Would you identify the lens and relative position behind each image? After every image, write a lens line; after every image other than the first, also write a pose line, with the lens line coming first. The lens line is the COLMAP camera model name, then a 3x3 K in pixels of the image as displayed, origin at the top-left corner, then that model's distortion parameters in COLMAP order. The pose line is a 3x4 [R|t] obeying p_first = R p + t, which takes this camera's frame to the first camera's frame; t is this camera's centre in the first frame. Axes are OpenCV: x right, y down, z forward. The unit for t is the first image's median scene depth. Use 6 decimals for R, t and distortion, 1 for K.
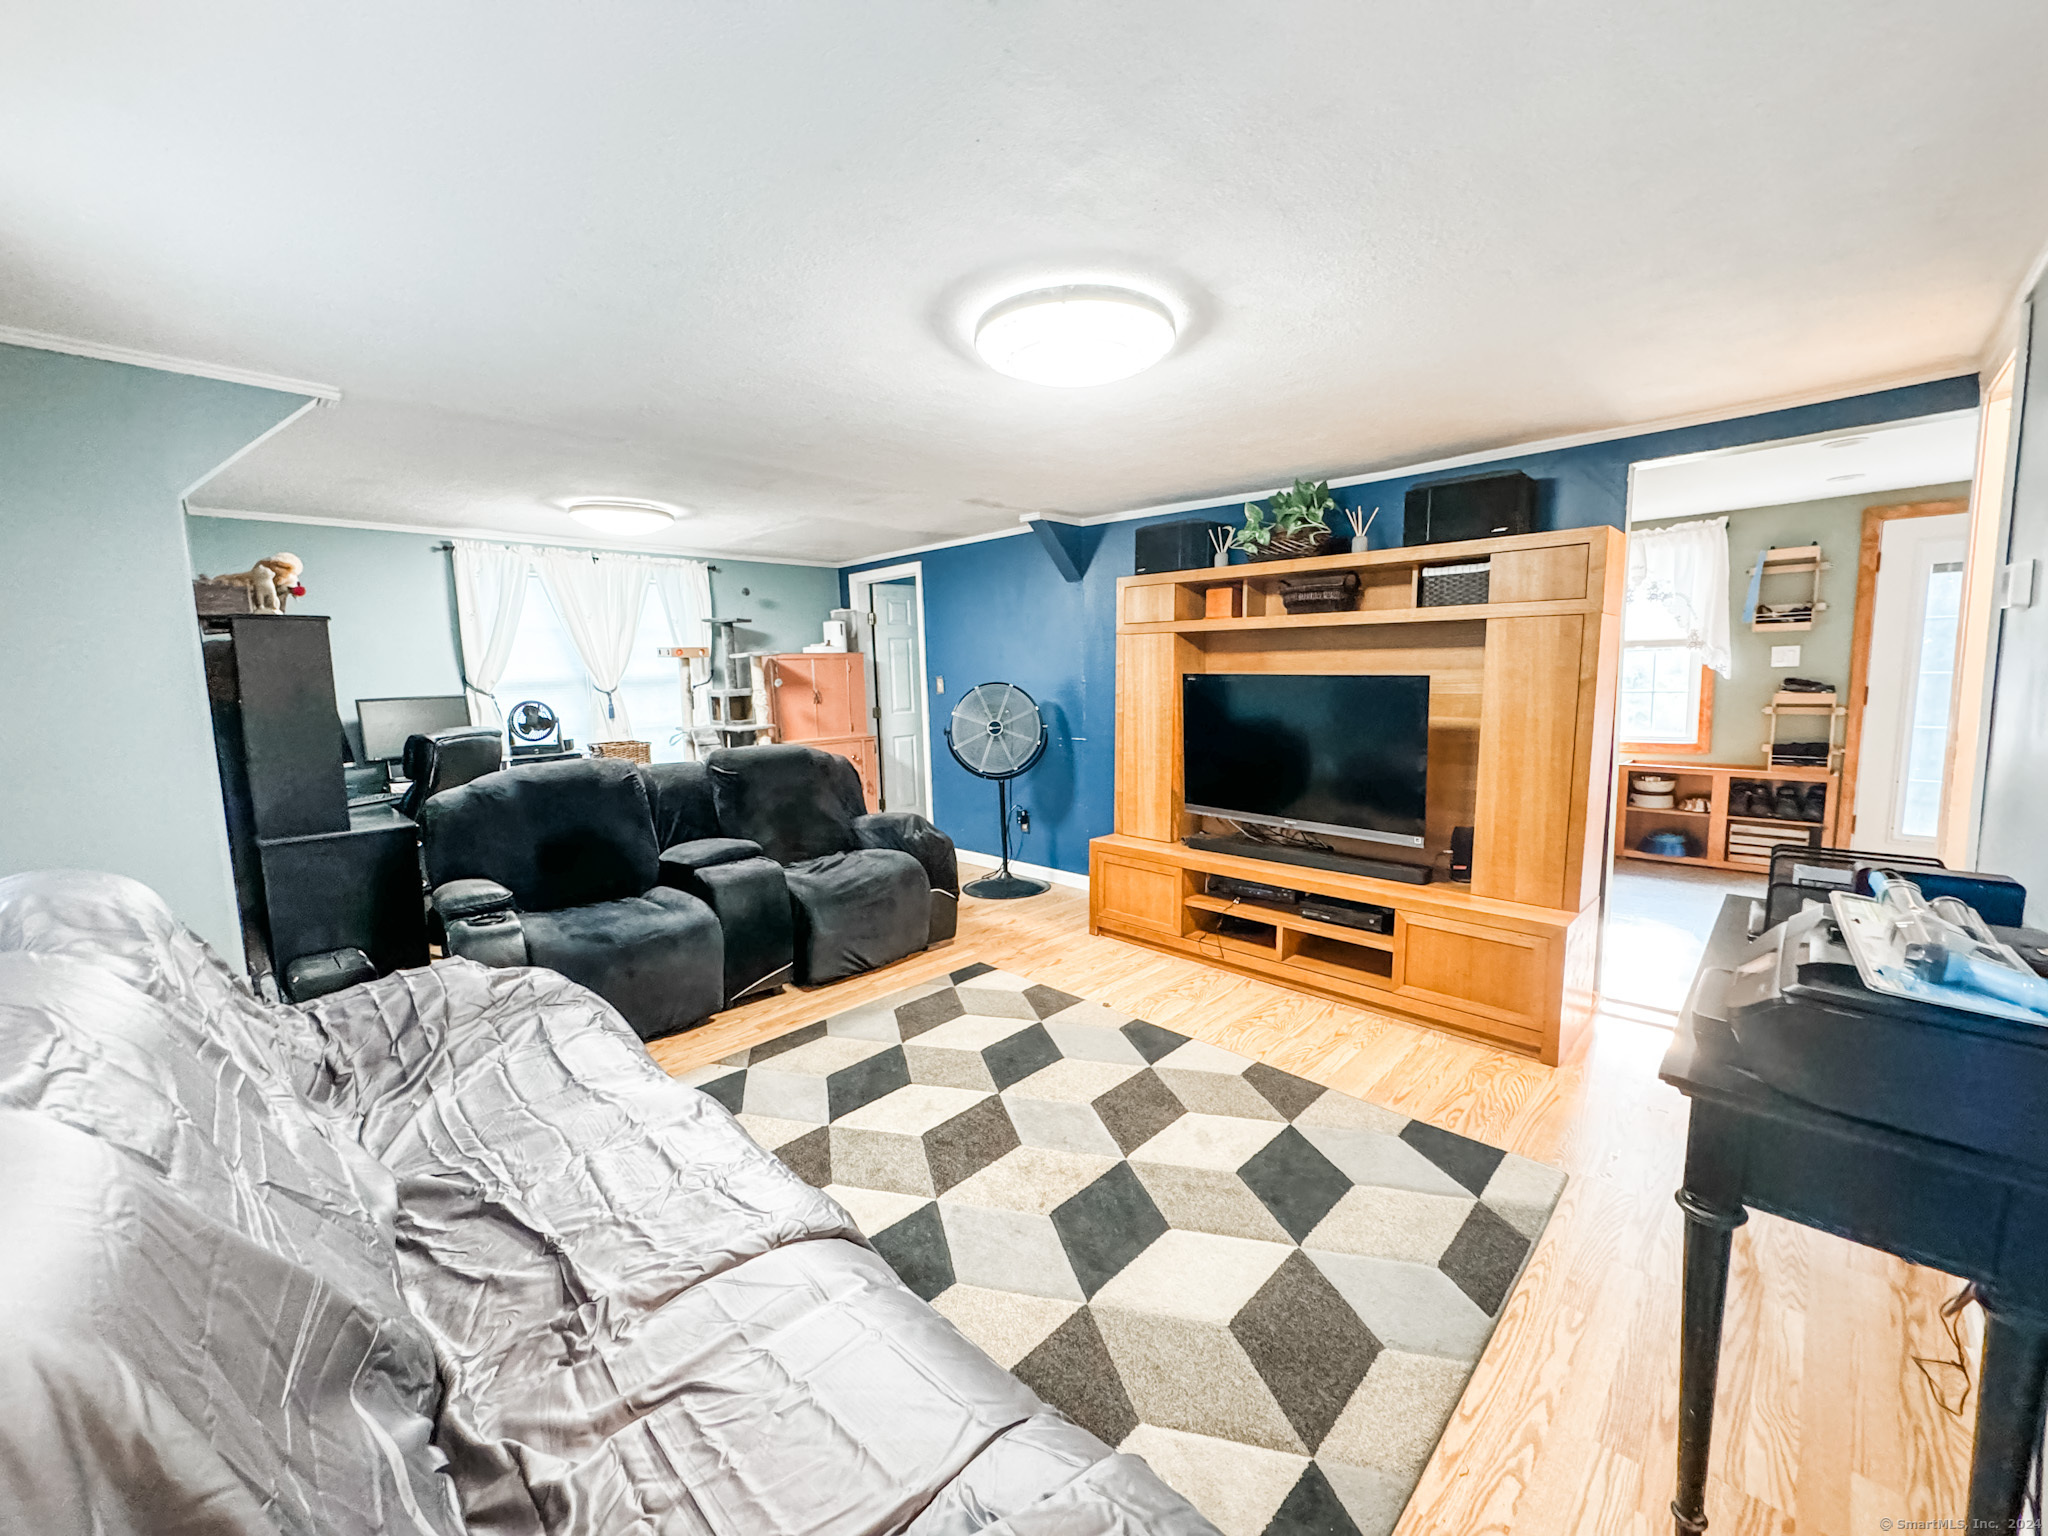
lens RADIAL K [[812.8, 0, 1019.9], [0, 812.8, 762.9], [0, 0, 1]] dist [0.000312, 0.000633]
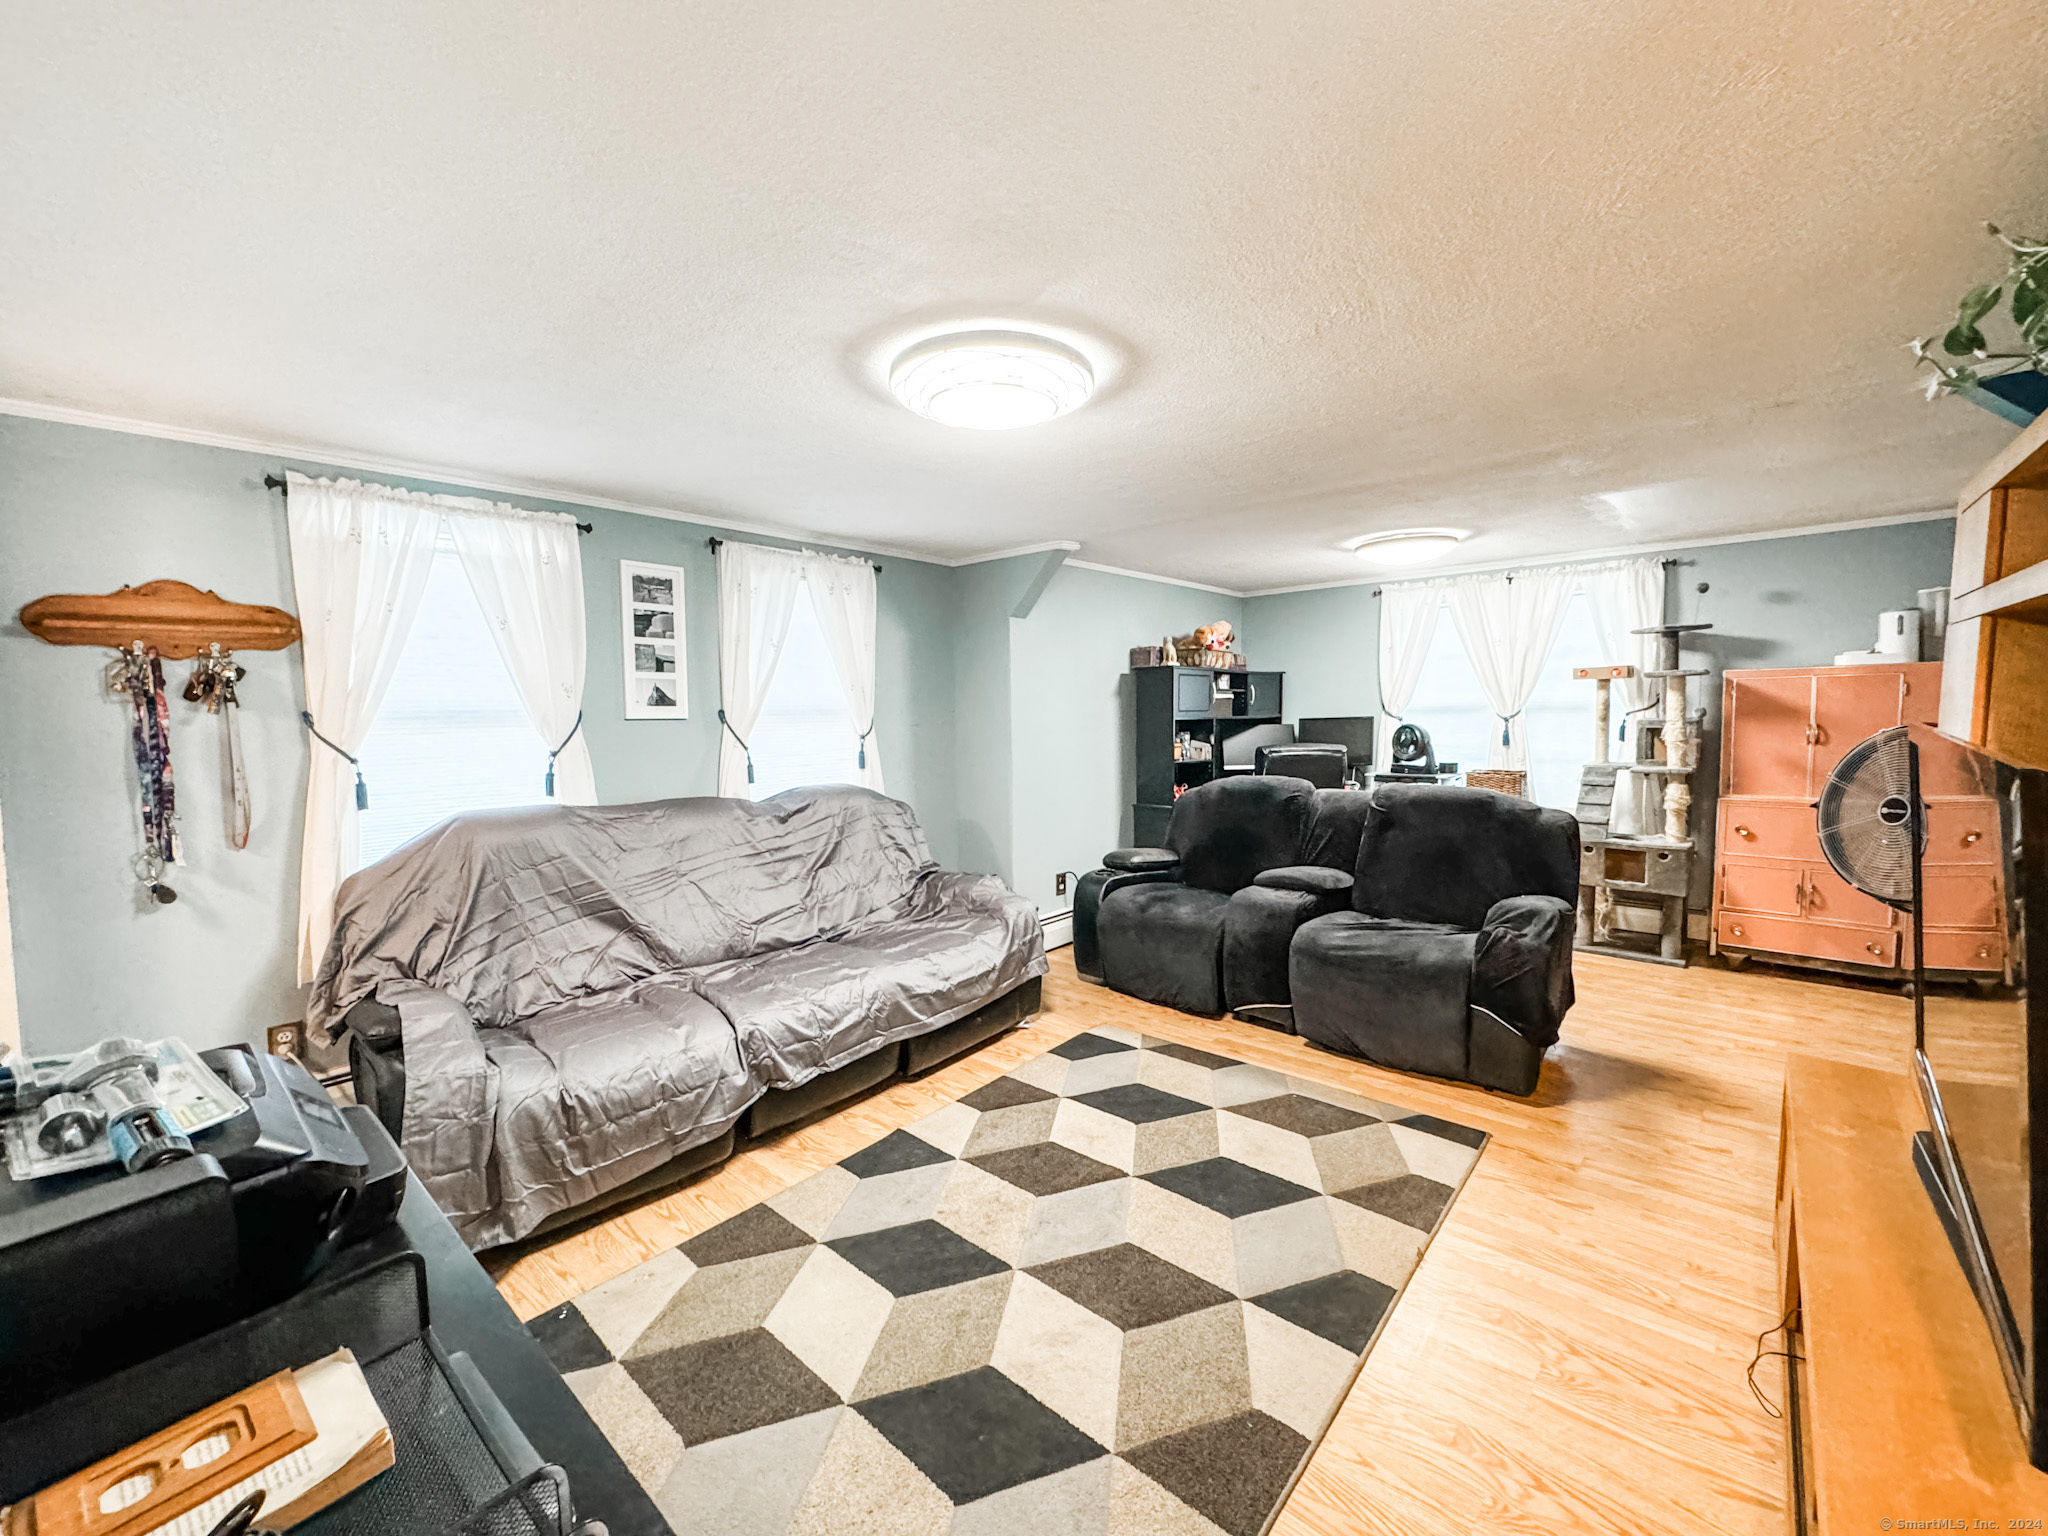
lens RADIAL K [[812.8, 0, 1019.9], [0, 812.8, 762.9], [0, 0, 1]] dist [0.000312, 0.000633]
pose [[0.054650, 0.082295, -0.995108, 0.702906], [-0.098206, 0.992209, 0.076662, -0.090154], [0.993664, 0.093536, 0.062306, 0.658117]]
